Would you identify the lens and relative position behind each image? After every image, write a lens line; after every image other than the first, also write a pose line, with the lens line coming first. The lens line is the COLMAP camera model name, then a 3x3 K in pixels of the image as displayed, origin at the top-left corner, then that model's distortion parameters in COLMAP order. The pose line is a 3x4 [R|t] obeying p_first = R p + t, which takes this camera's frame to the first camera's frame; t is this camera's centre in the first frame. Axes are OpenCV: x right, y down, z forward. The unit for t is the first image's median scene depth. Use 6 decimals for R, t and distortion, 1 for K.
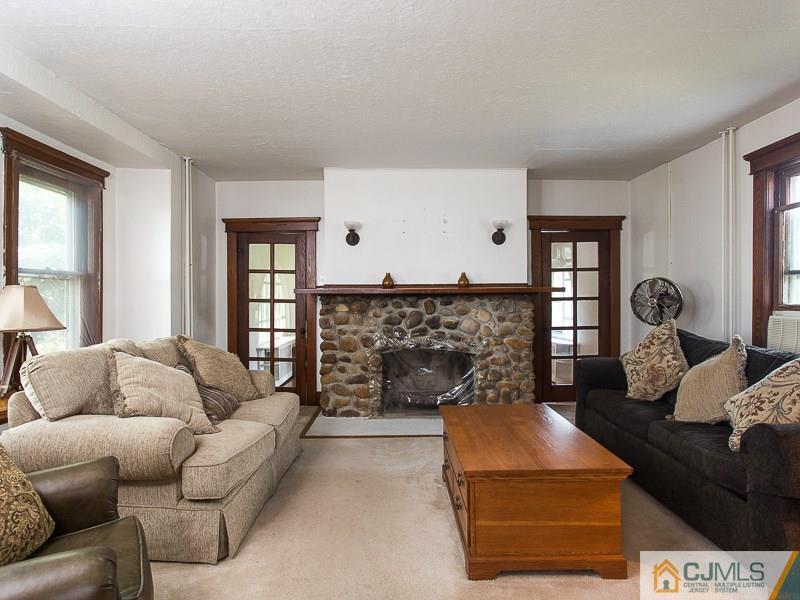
lens RADIAL K [[485.4, 0, 400.0], [0, 485.4, 300.0], [0, 0, 1]] dist [0.000352, 0.028368]
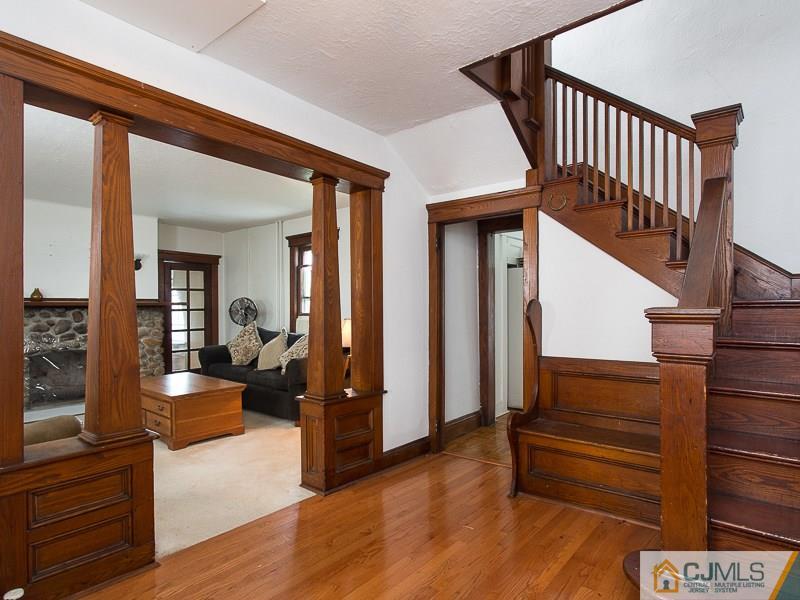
lens RADIAL K [[466.9, 0, 400.0], [0, 466.9, 300.0], [0, 0, 1]] dist [-0.007110, -0.000799]
pose [[0.651510, 0.016341, 0.758464, -0.309313], [0.001573, 0.999737, -0.022891, 0.000443], [-0.758638, 0.016107, 0.651313, -0.417949]]
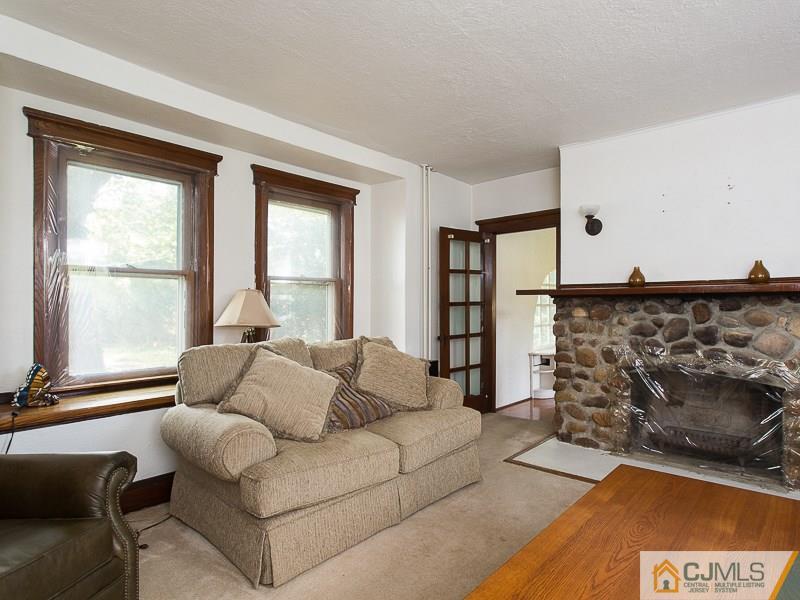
lens RADIAL K [[466.9, 0, 400.0], [0, 466.9, 300.0], [0, 0, 1]] dist [-0.007110, -0.000799]
pose [[0.765922, -0.000494, -0.642933, 0.160991], [-0.003810, 0.999979, -0.005307, 0.000762], [0.642922, 0.006514, 0.765904, 0.203942]]
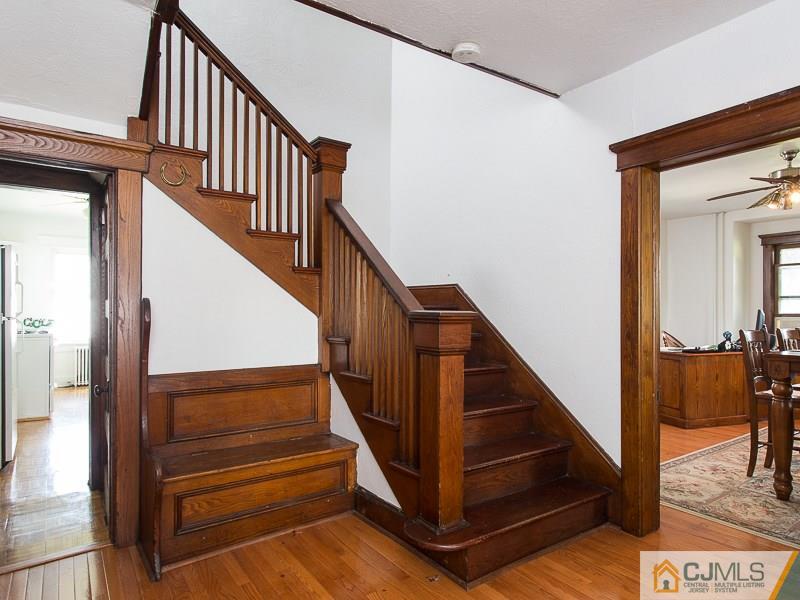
lens RADIAL K [[516.0, 0, 400.0], [0, 516.0, 300.0], [0, 0, 1]] dist [-0.000521, 0.000712]
pose [[-0.600832, 0.022840, 0.799049, -0.004299], [0.000880, 0.999610, -0.027912, 0.006842], [-0.799375, -0.016067, -0.600617, 2.533625]]
